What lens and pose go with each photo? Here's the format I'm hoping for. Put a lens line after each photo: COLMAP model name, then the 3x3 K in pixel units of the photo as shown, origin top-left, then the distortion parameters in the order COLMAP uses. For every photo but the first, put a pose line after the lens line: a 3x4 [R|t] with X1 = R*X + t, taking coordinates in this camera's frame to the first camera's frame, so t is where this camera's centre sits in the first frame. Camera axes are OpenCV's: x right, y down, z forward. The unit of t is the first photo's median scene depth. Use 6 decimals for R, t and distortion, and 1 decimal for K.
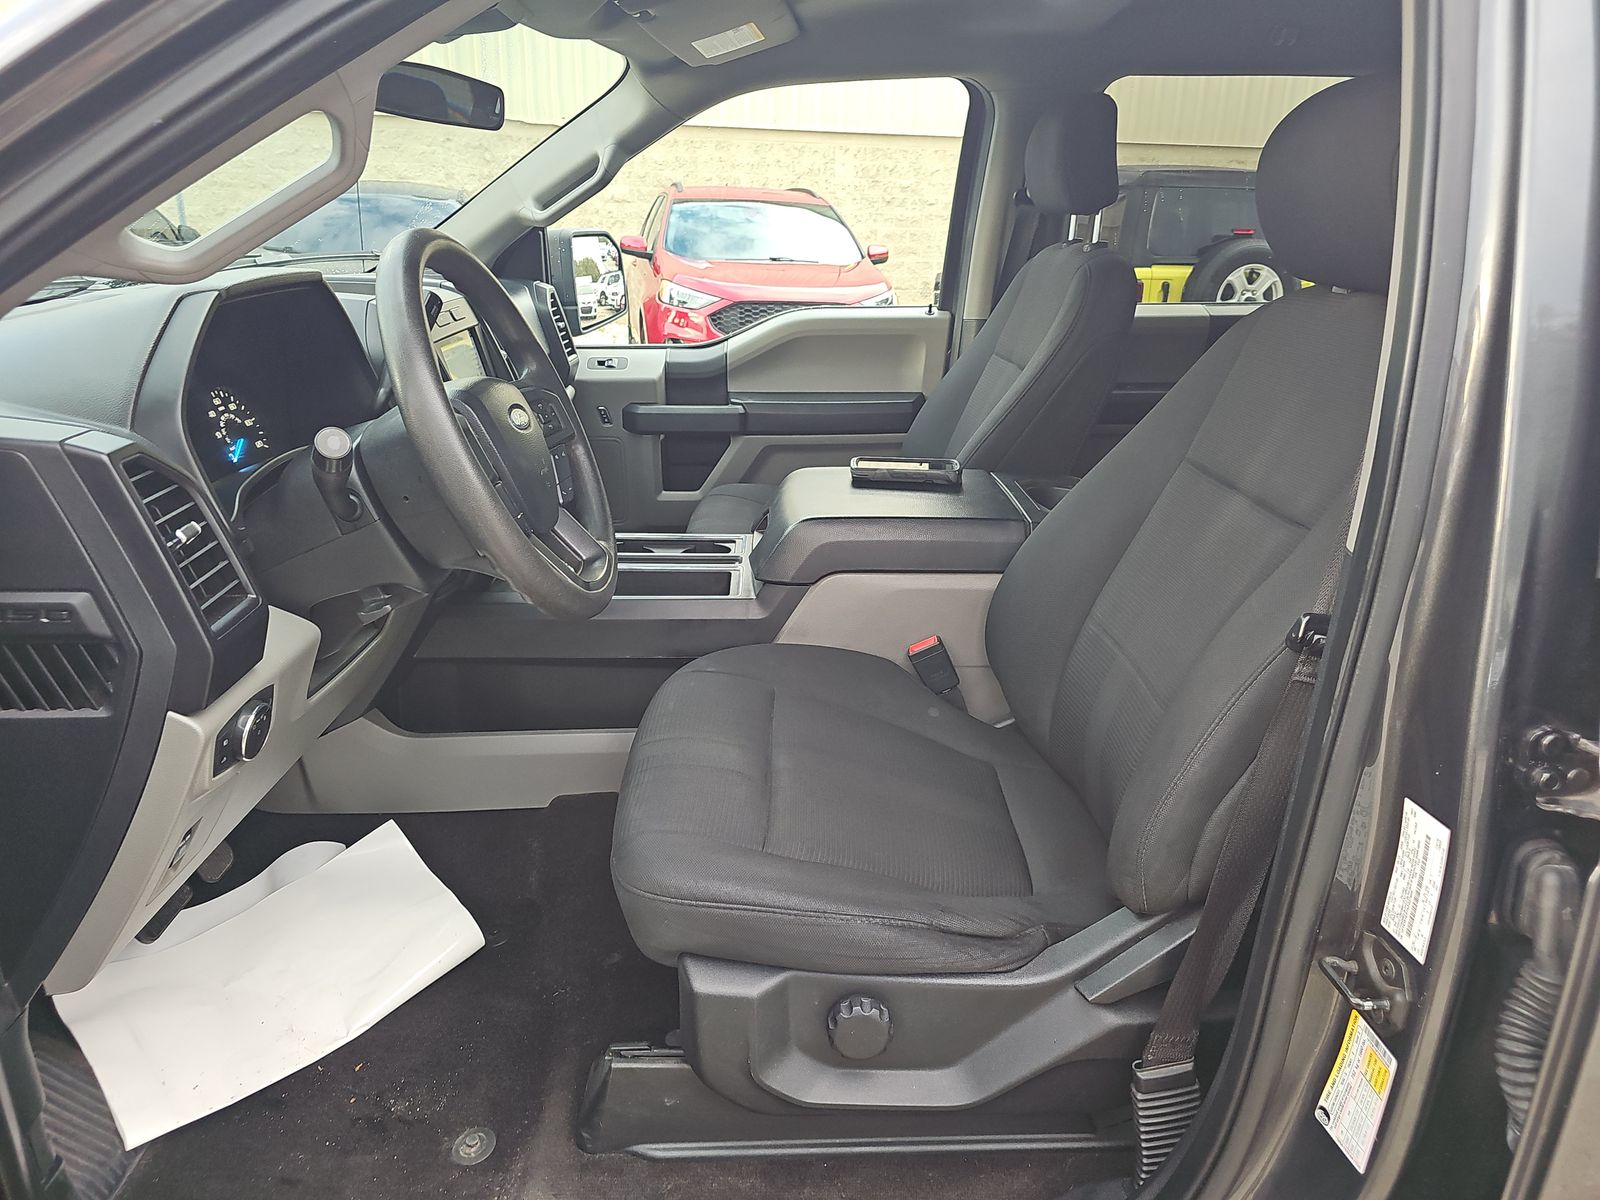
lens RADIAL K [[1055.0, 0, 800.2], [0, 1055.0, 599.9], [0, 0, 1]] dist [0.006290, -0.003450]
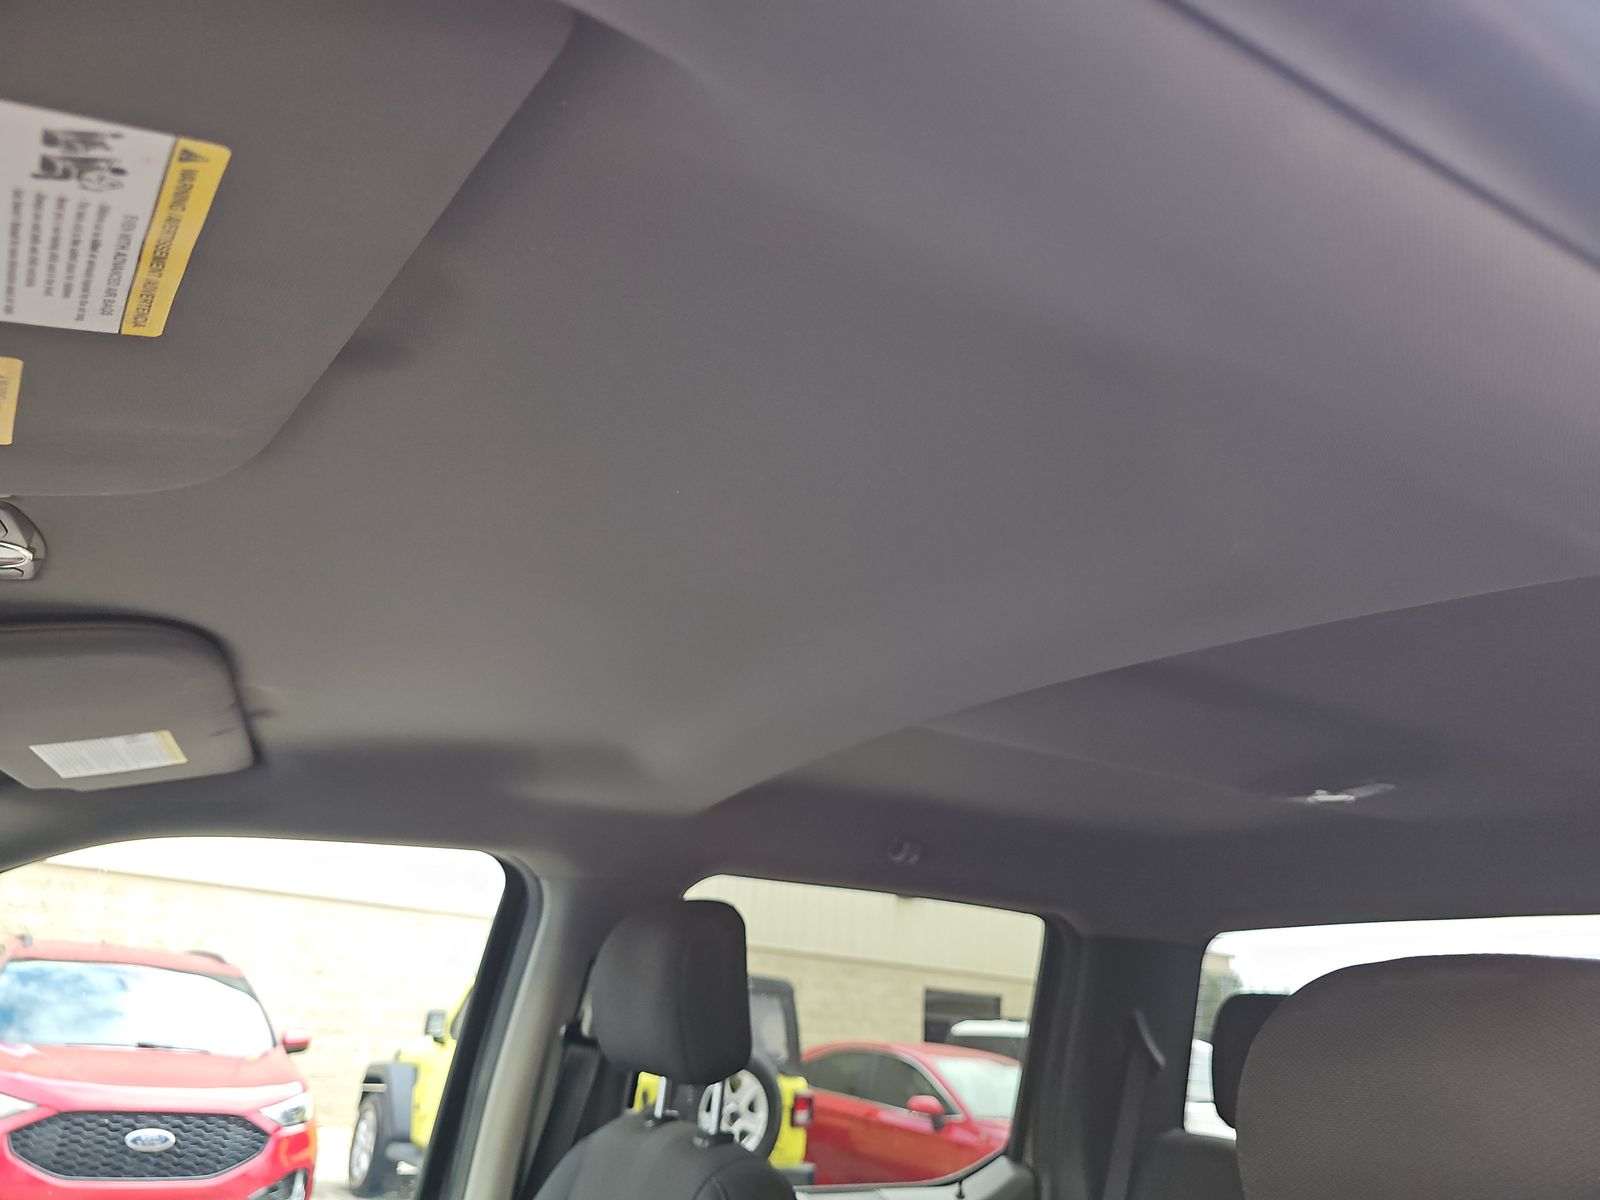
lens RADIAL K [[1055.0, 0, 800.4], [0, 1055.0, 597.7], [0, 0, 1]] dist [0.006290, -0.003450]
pose [[0.880412, 0.210601, 0.424879, -0.000610], [0.113603, 0.776213, -0.620151, -0.057099], [-0.460401, 0.594256, 0.659463, 0.115490]]
